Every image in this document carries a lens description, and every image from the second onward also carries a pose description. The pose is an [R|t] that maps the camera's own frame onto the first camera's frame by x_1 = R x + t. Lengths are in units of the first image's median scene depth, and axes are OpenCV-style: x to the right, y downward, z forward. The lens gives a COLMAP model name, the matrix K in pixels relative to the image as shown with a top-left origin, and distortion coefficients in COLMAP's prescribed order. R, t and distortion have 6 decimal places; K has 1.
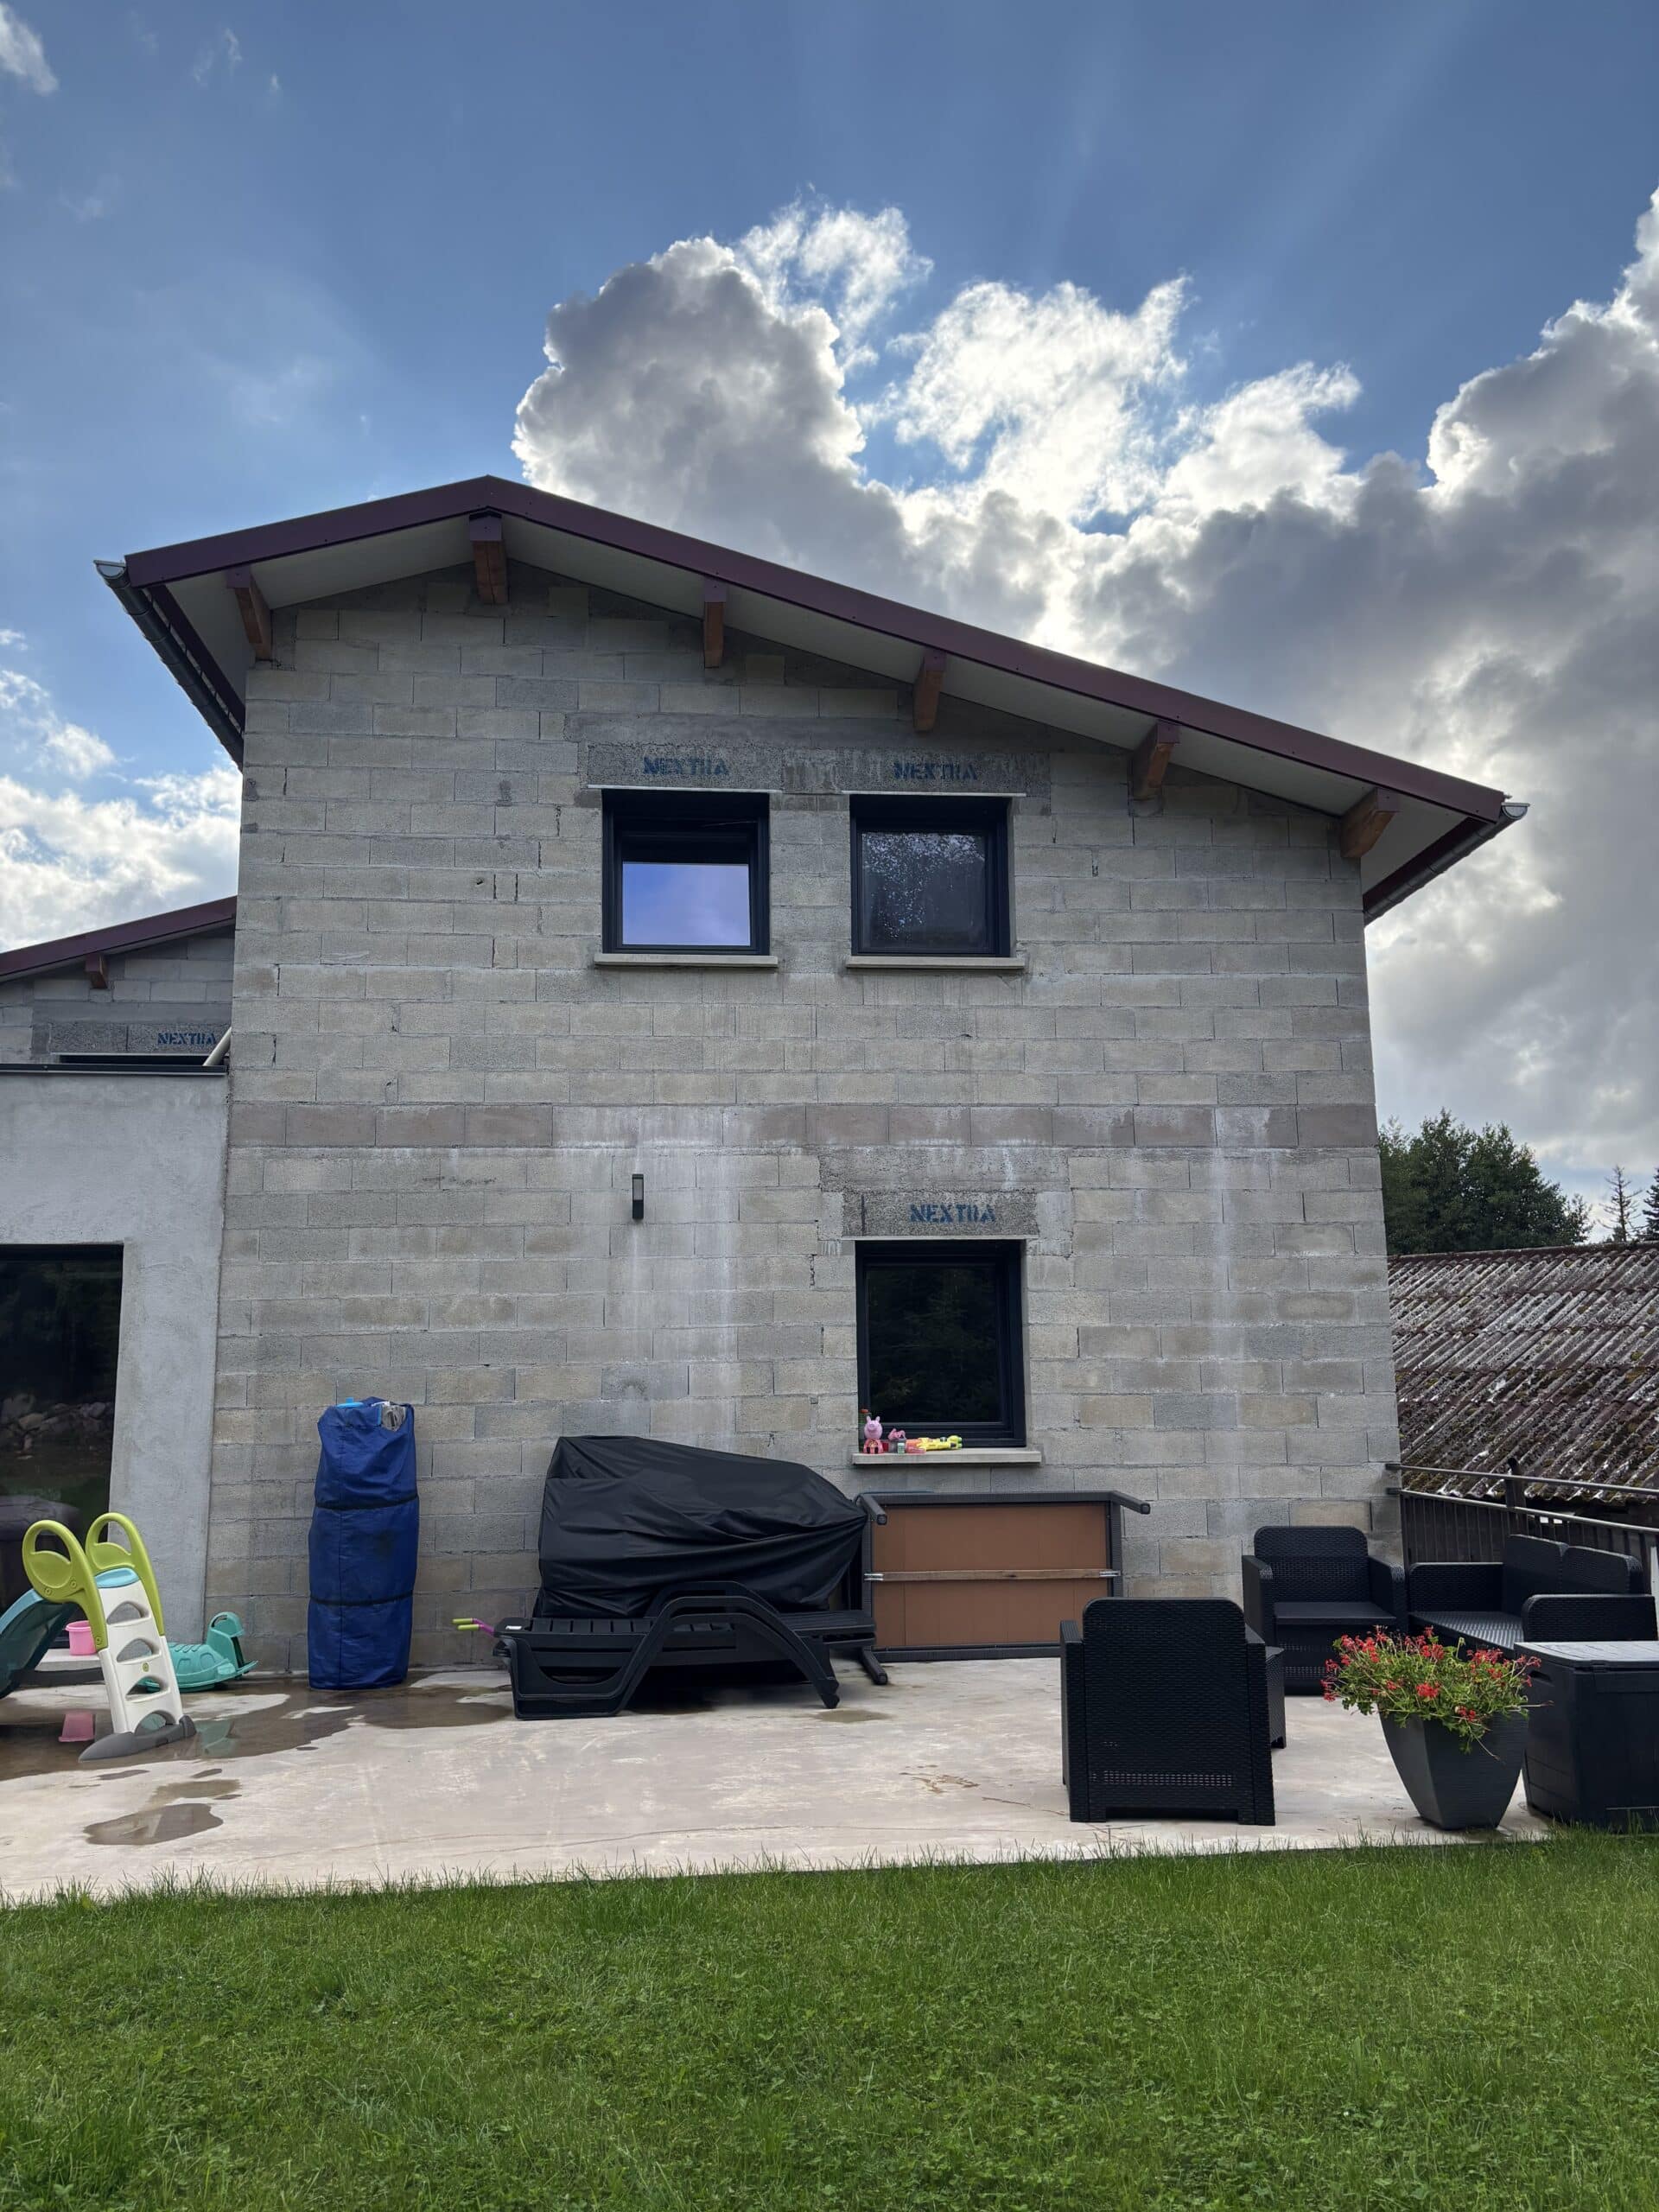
lens RADIAL K [[1681.0, 0, 829.5], [0, 1681.0, 1106.0], [0, 0, 1]] dist [0.003501, -0.001171]
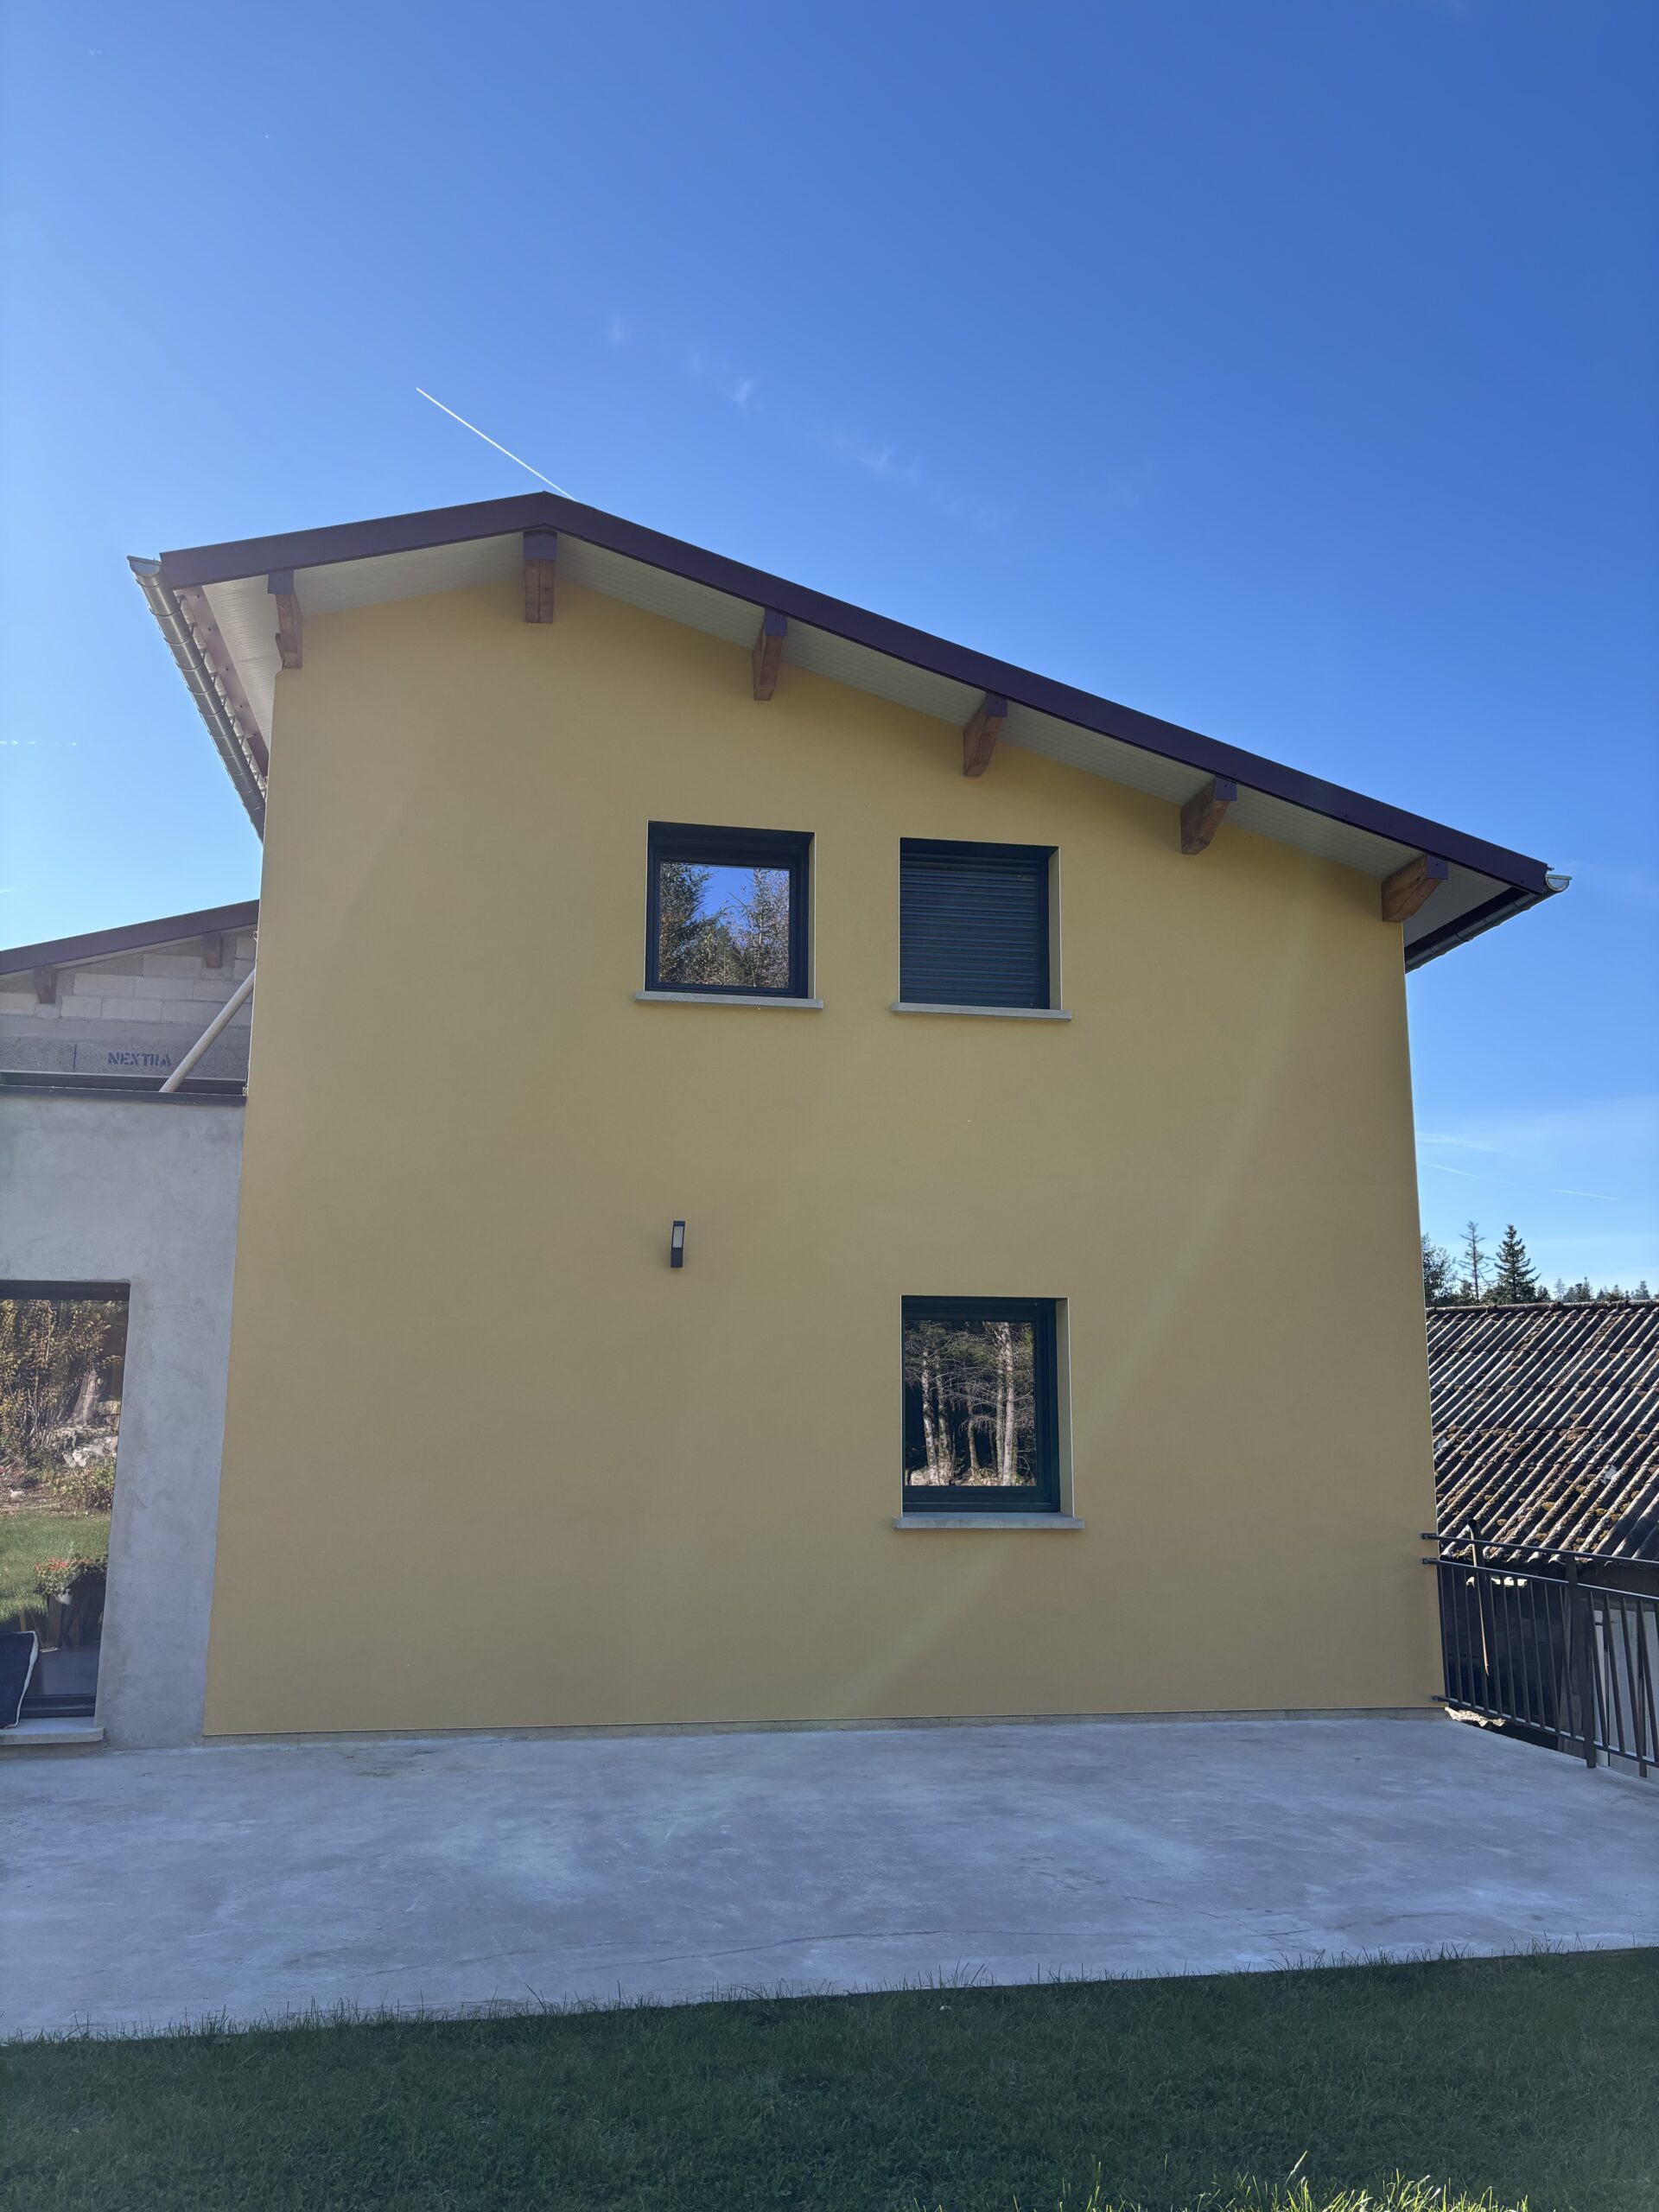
lens RADIAL K [[1681.0, 0, 829.5], [0, 1681.0, 1106.0], [0, 0, 1]] dist [0.003501, -0.001171]
pose [[0.996493, 0.031848, 0.077383, -0.101056], [-0.030222, 0.999299, -0.022094, -0.006644], [-0.078033, 0.019678, 0.996757, 0.031947]]
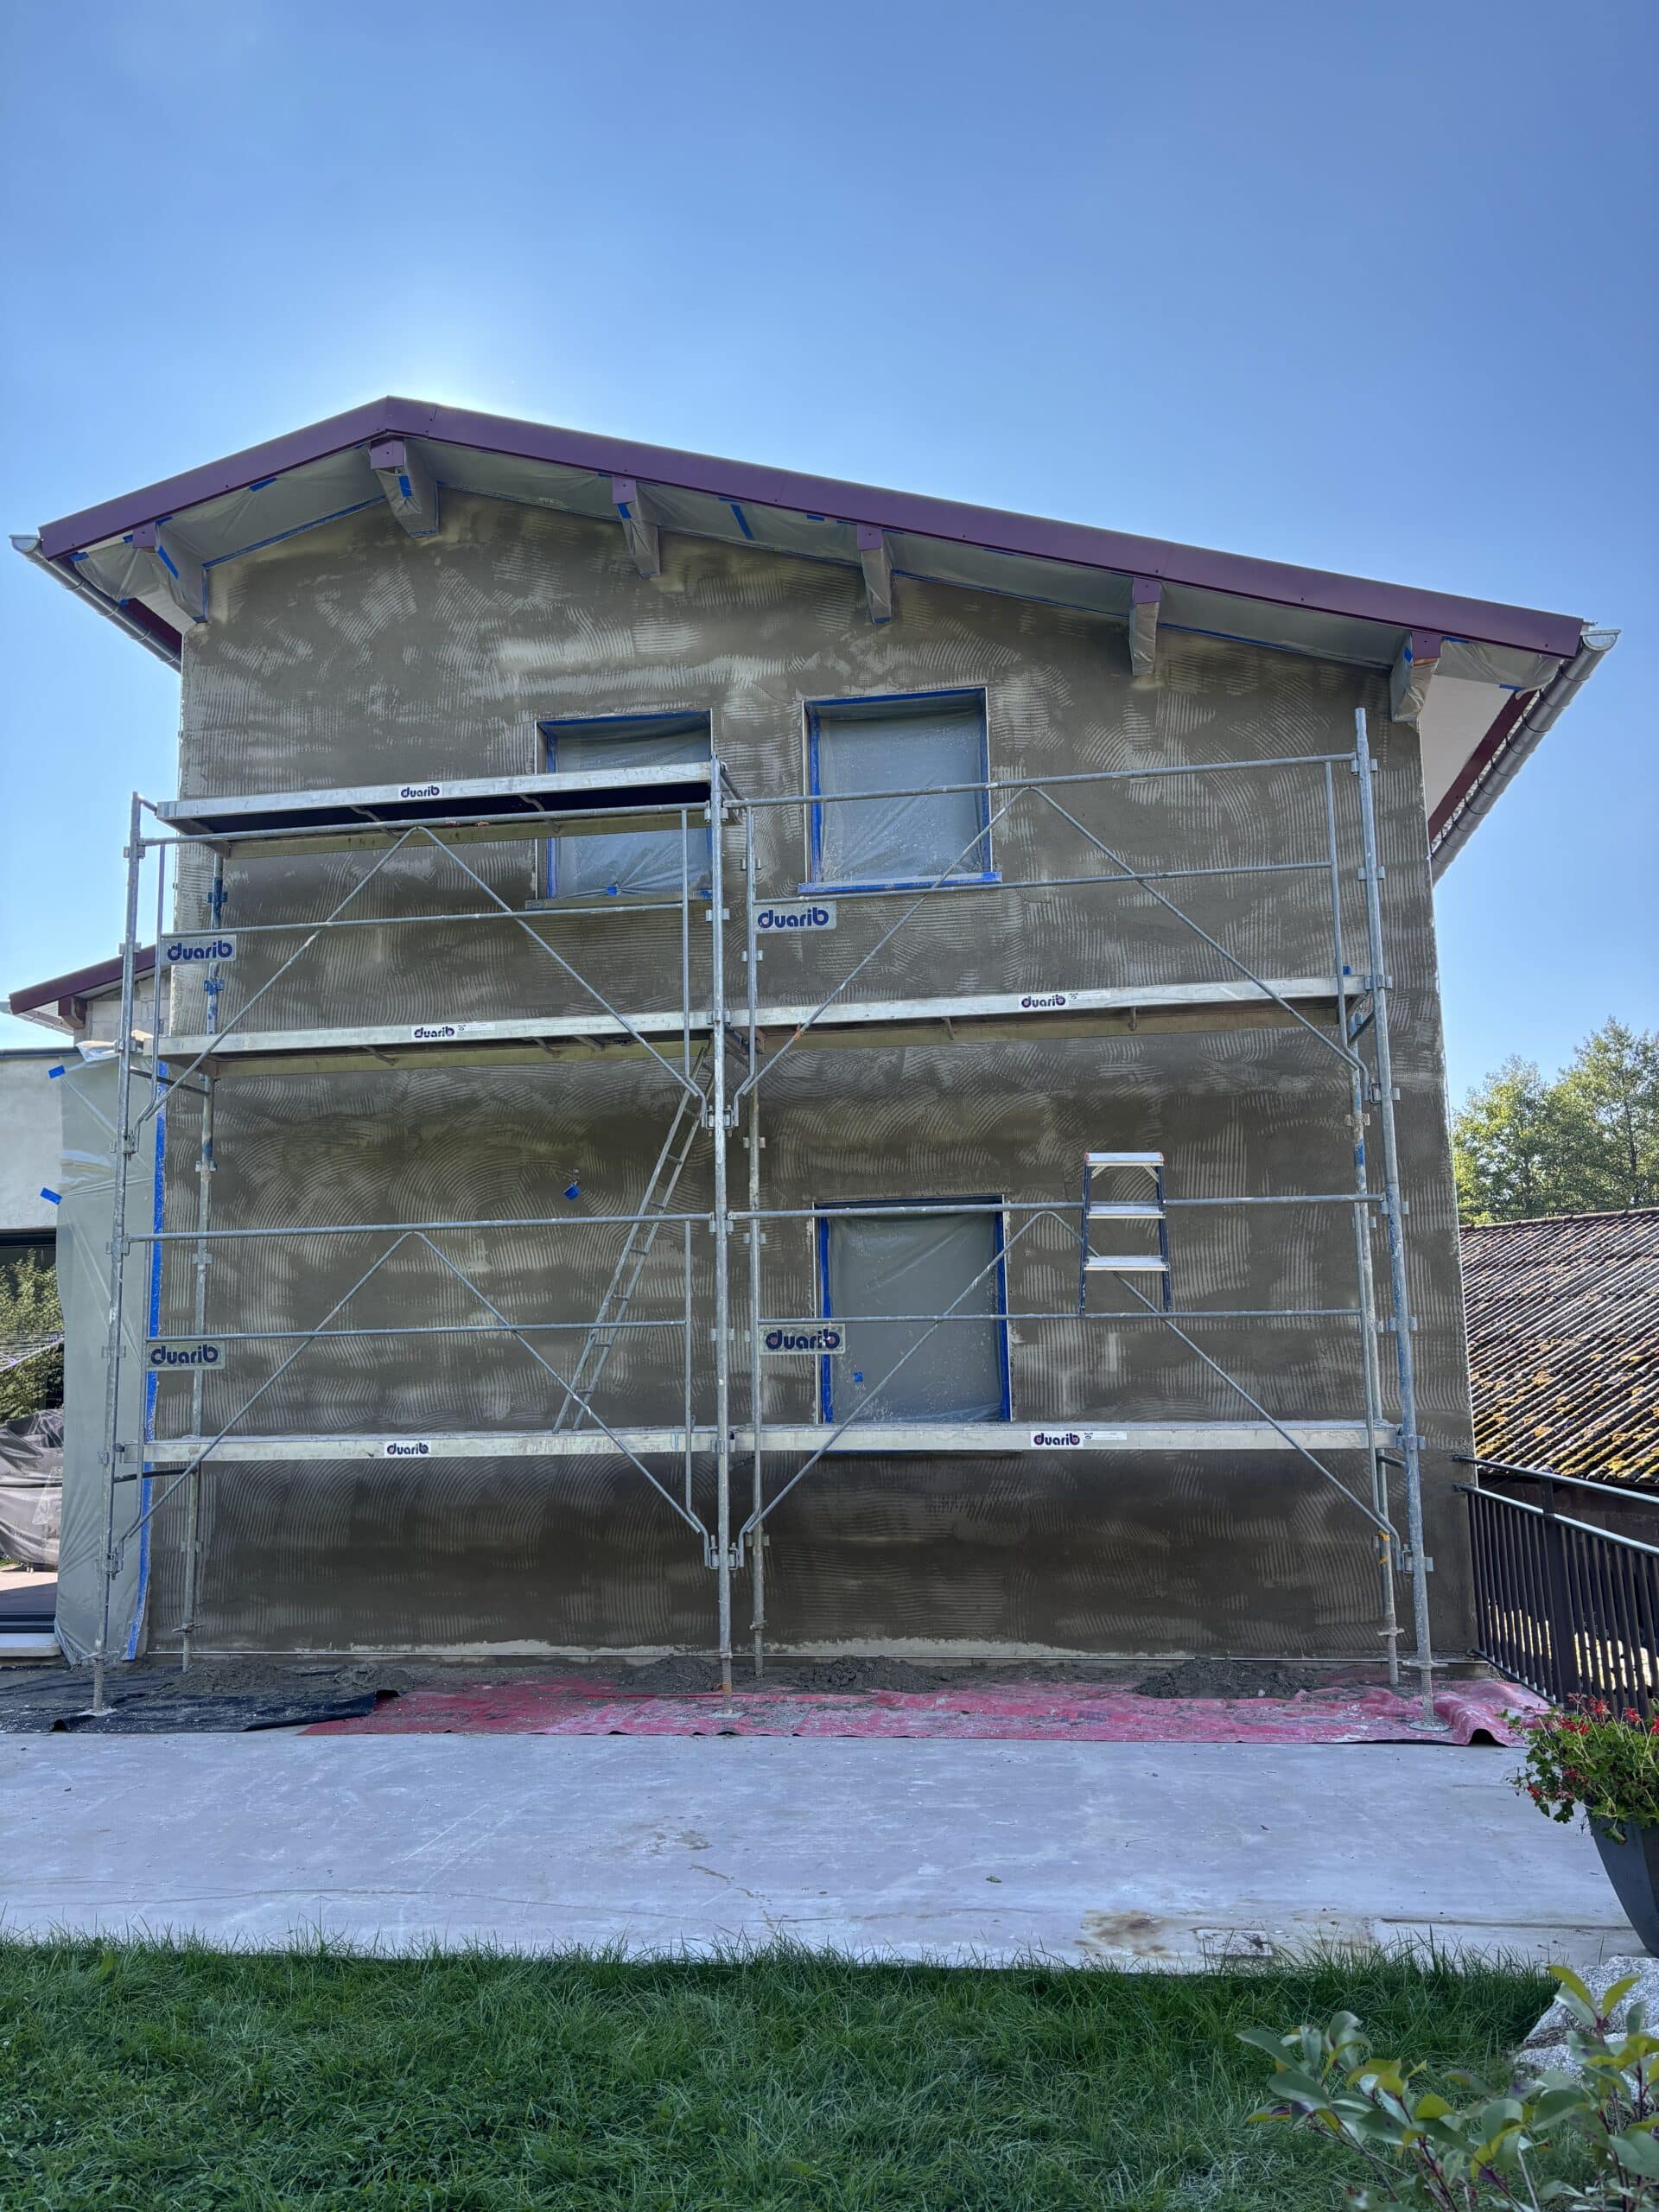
lens RADIAL K [[1681.0, 0, 829.5], [0, 1681.0, 1106.0], [0, 0, 1]] dist [0.003501, -0.001171]
pose [[0.975207, -0.044836, -0.216707, 0.214705], [0.046323, 0.998925, 0.001786, 0.027408], [0.216394, -0.011780, 0.976235, 0.135852]]
